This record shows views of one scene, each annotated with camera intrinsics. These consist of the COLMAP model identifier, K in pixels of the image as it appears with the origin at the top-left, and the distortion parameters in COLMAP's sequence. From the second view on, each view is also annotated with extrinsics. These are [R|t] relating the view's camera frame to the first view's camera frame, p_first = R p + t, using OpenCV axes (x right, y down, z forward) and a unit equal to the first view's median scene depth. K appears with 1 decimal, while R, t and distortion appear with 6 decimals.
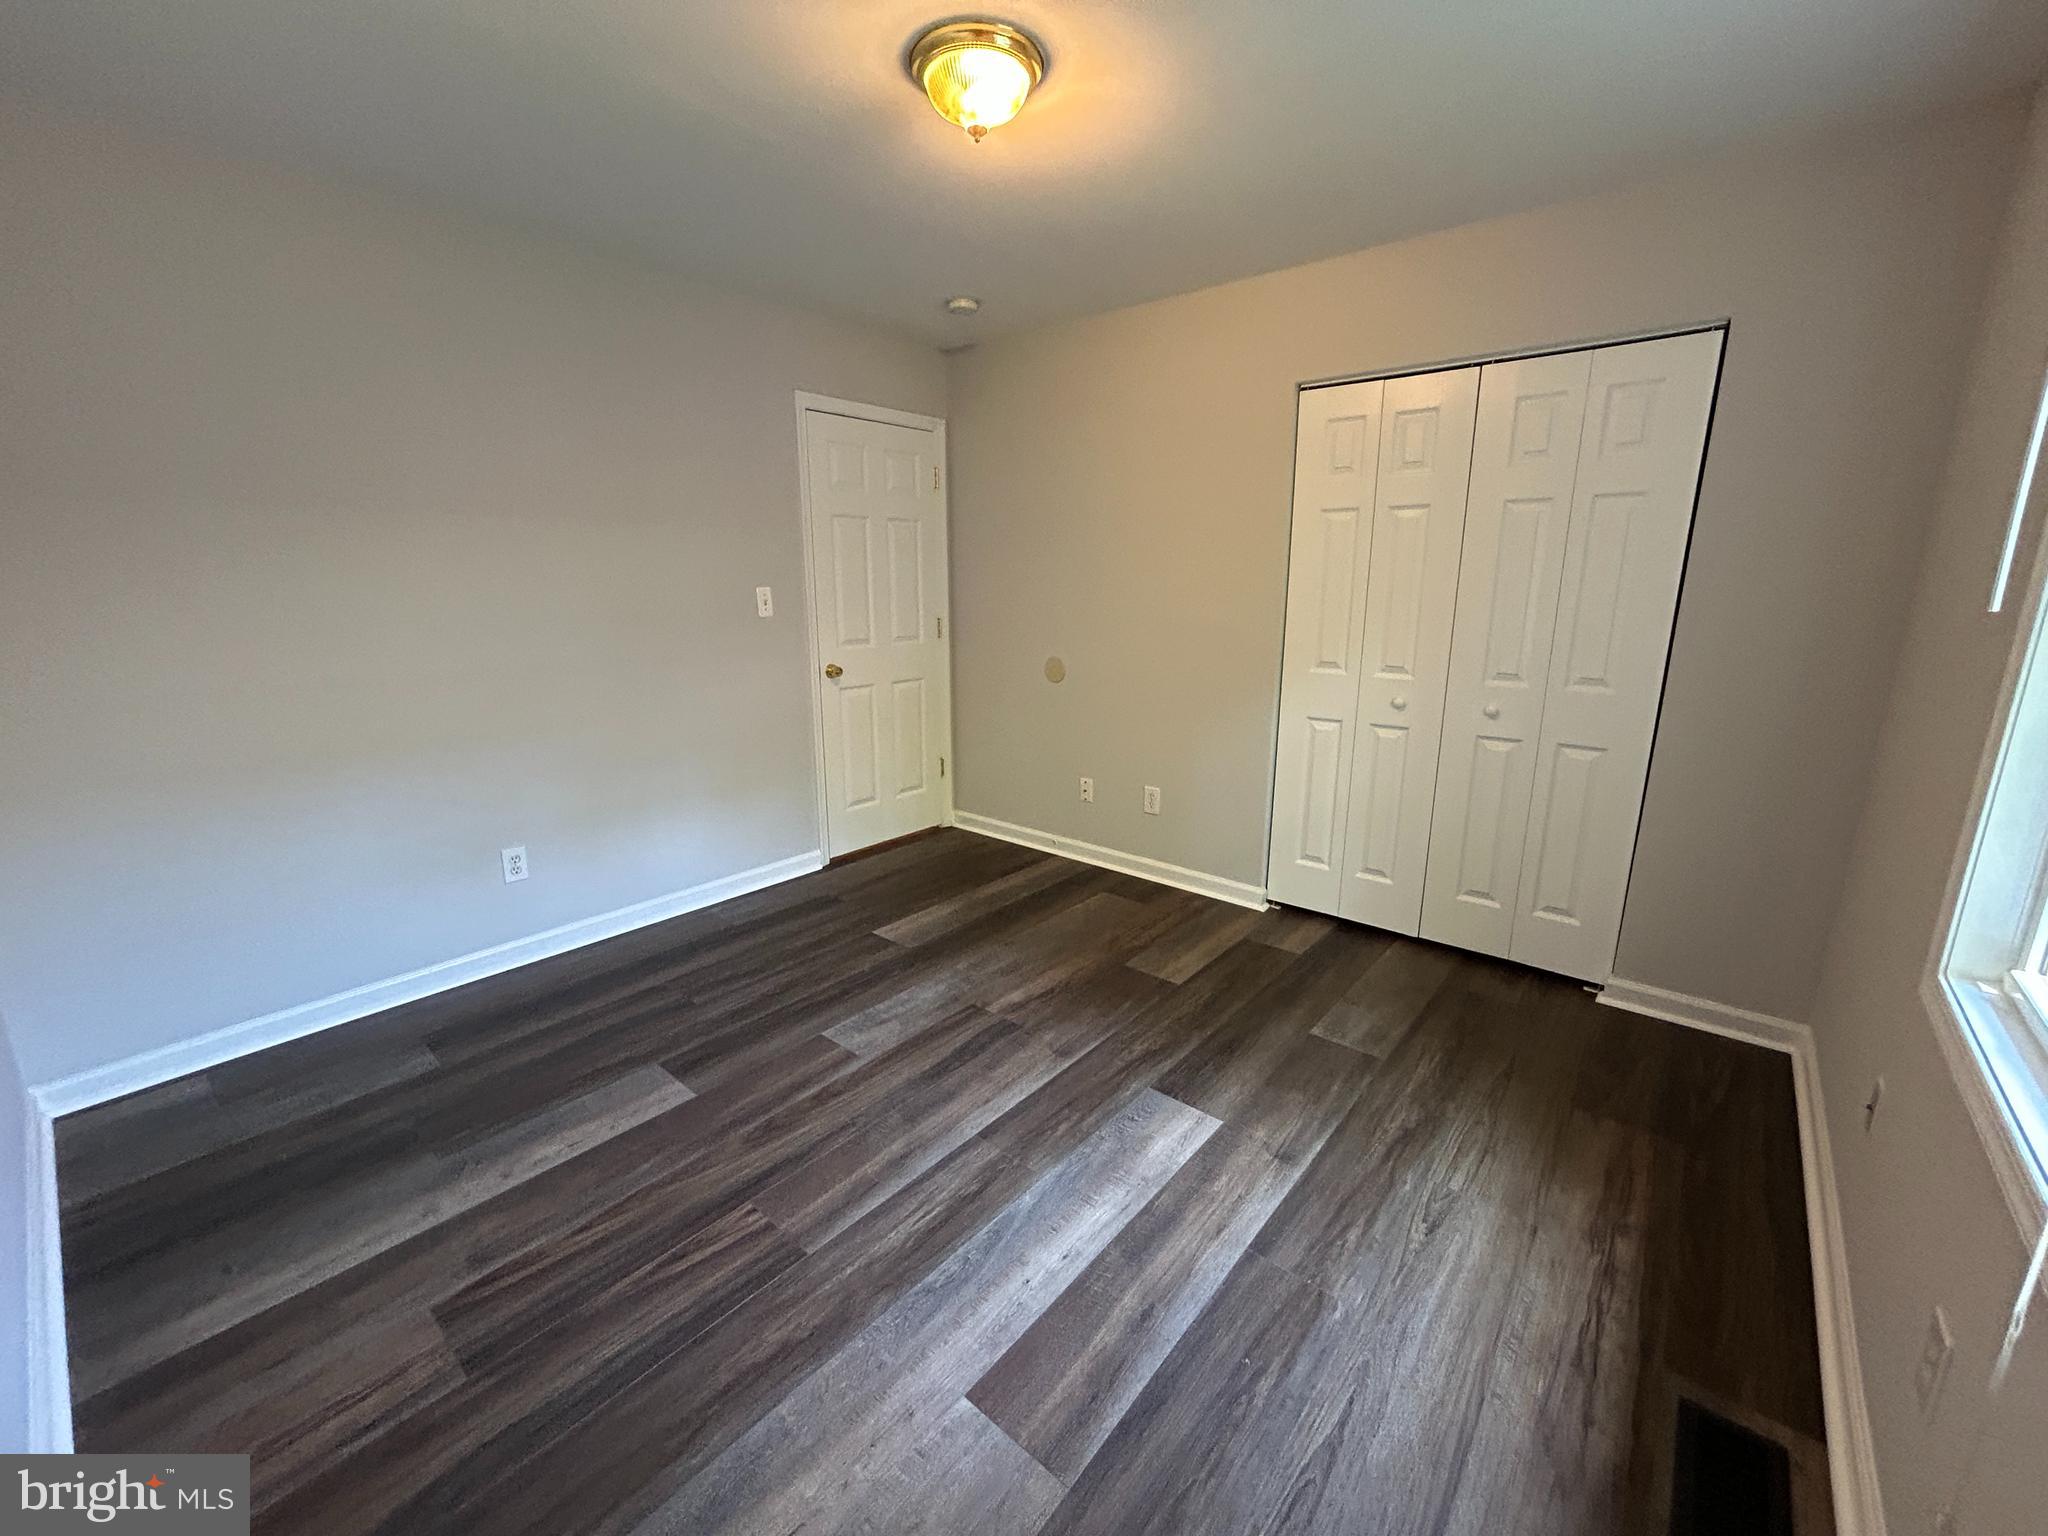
lens RADIAL K [[827.9, 0, 1018.8], [0, 827.9, 762.3], [0, 0, 1]] dist [-0.002359, 0.001161]
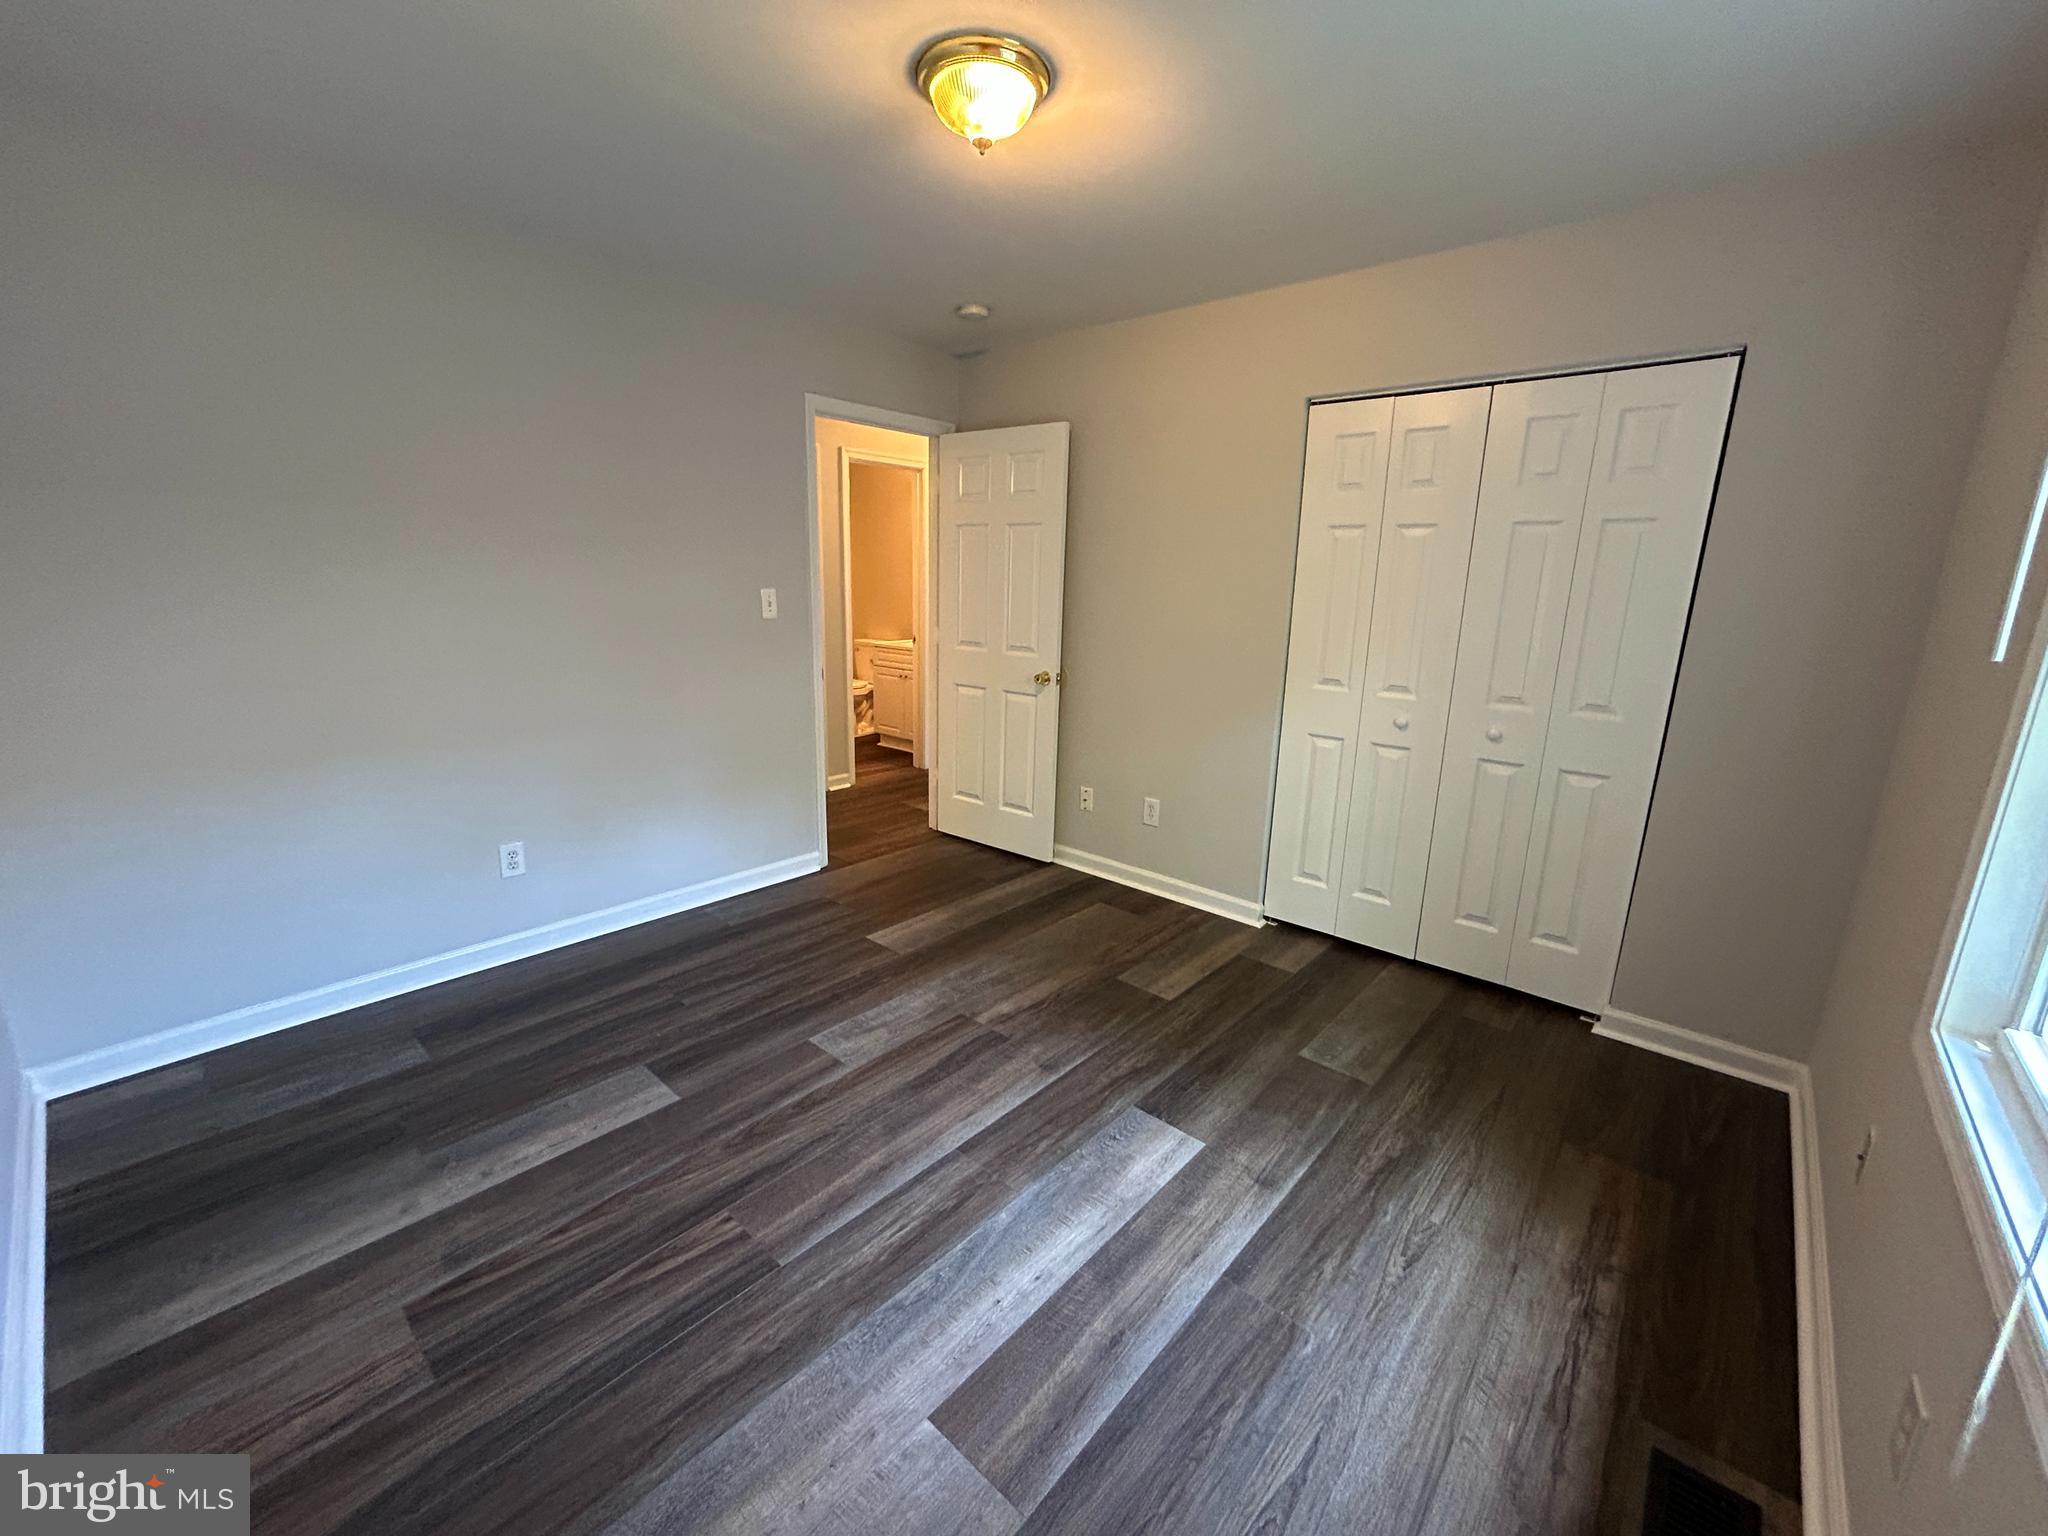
lens RADIAL K [[827.9, 0, 1018.9], [0, 827.9, 762.3], [0, 0, 1]] dist [-0.002359, 0.001161]
pose [[0.999504, 0.028129, -0.014158, 0.024243], [-0.028112, 0.999604, 0.001364, -0.018499], [0.014191, -0.000965, 0.999899, 0.004316]]
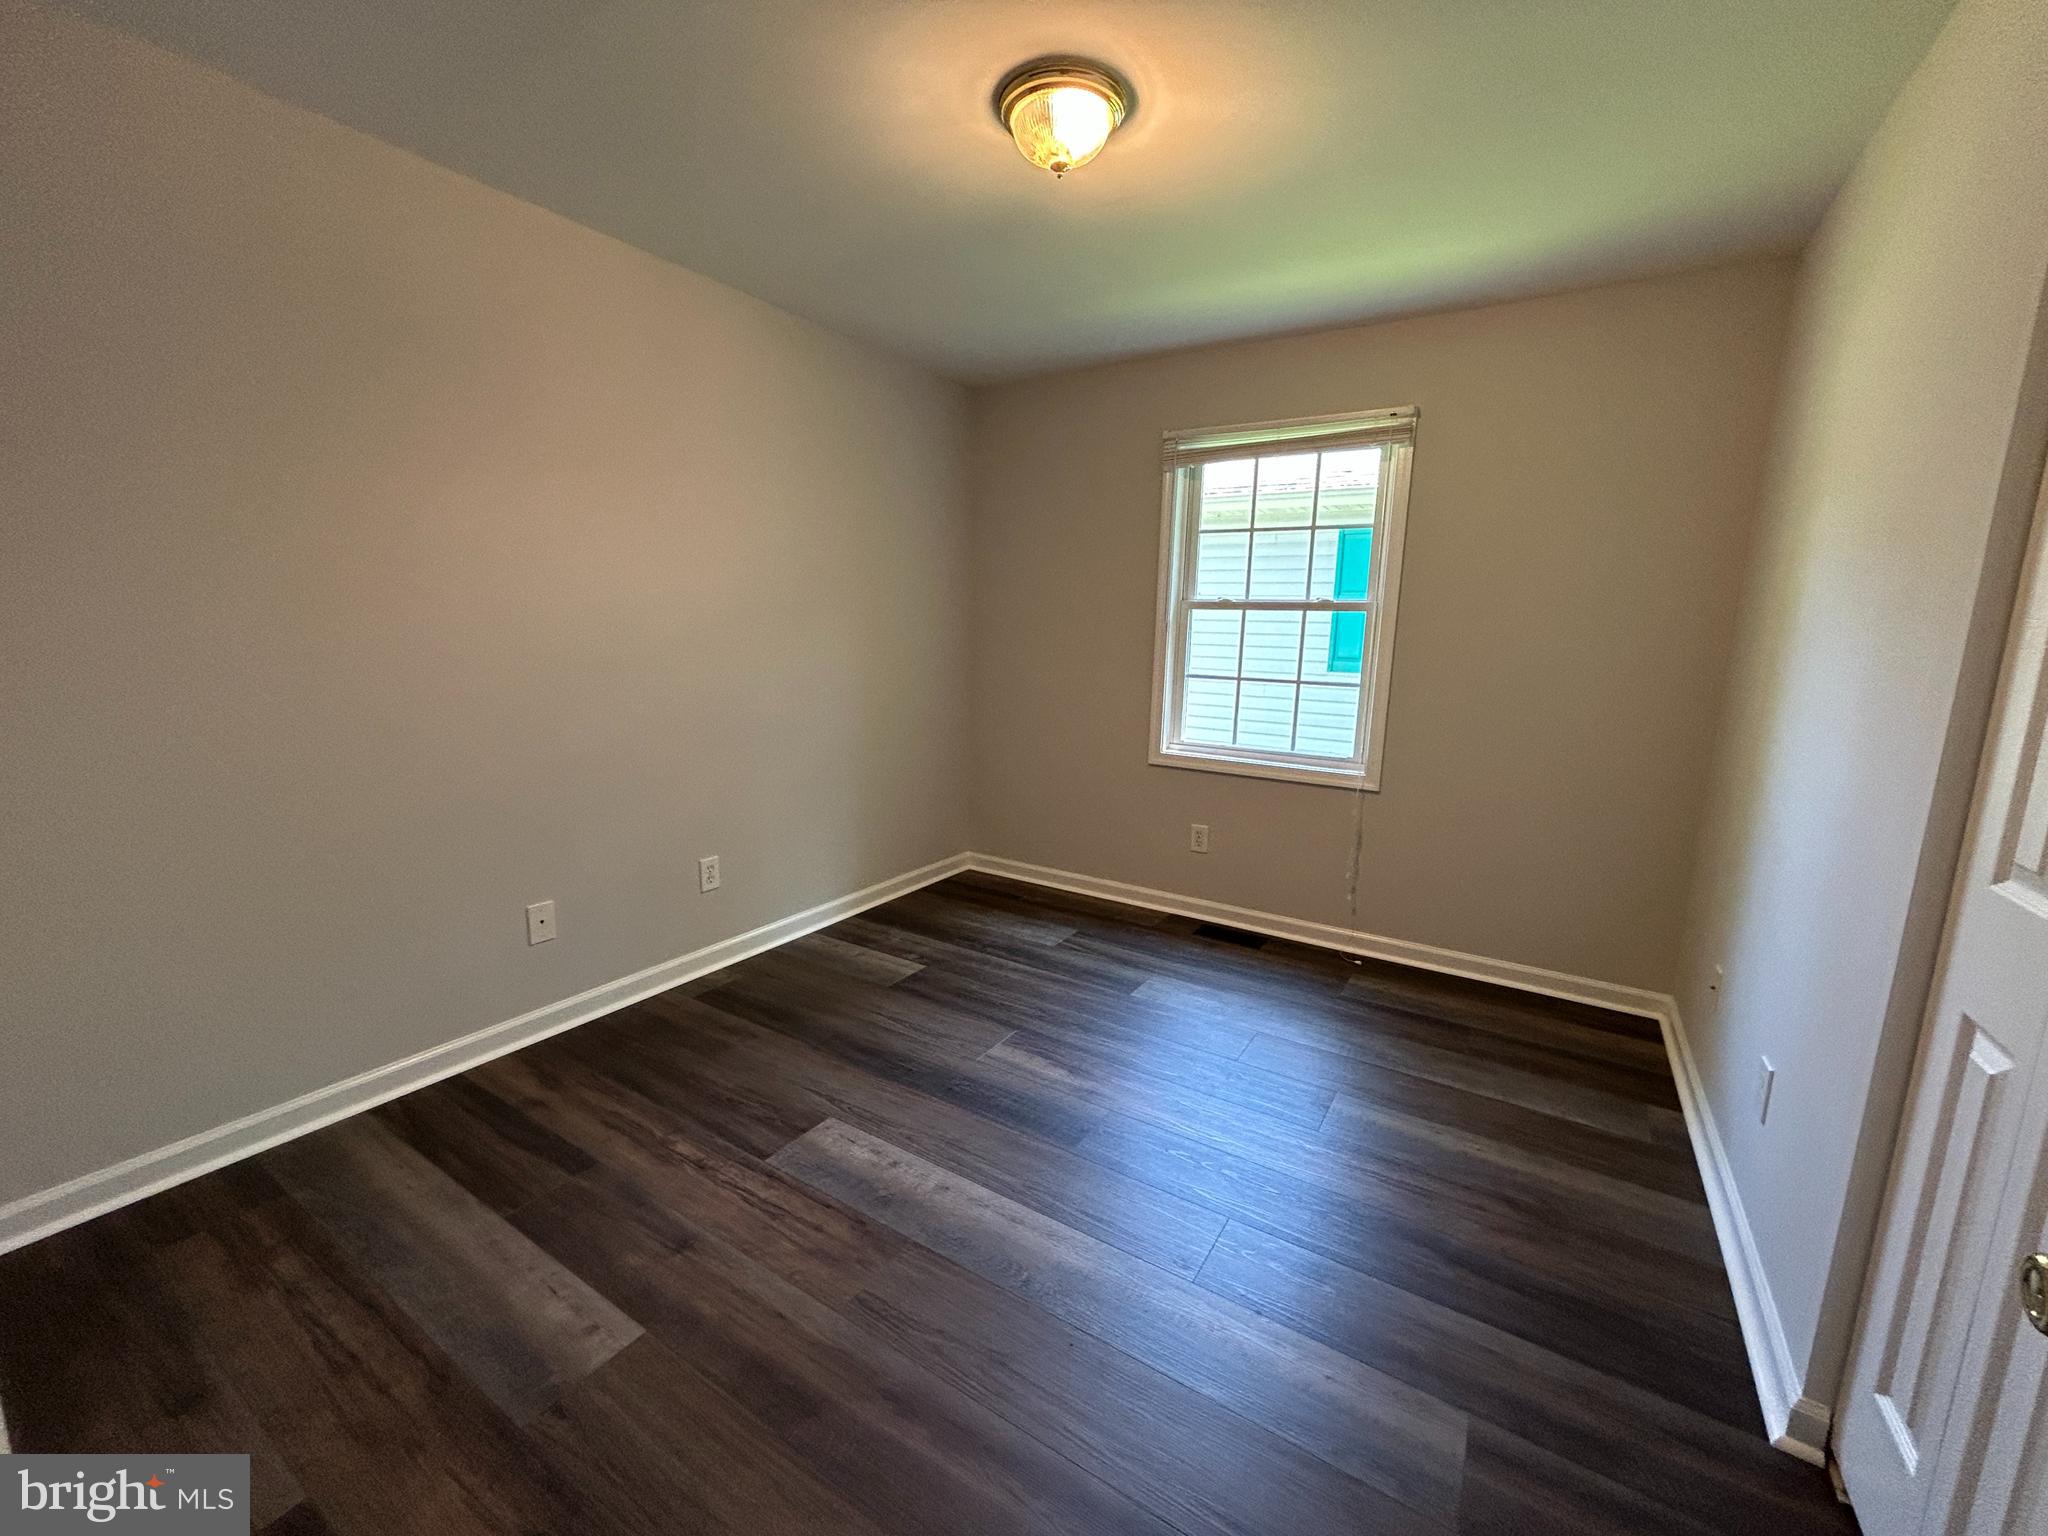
lens RADIAL K [[827.9, 0, 1019.1], [0, 827.9, 763.3], [0, 0, 1]] dist [-0.002359, 0.001161]
pose [[-0.134252, -0.160327, 0.977891, -1.000464], [0.197879, 0.962613, 0.184988, -0.202244], [-0.970989, 0.218339, -0.097508, 1.108591]]
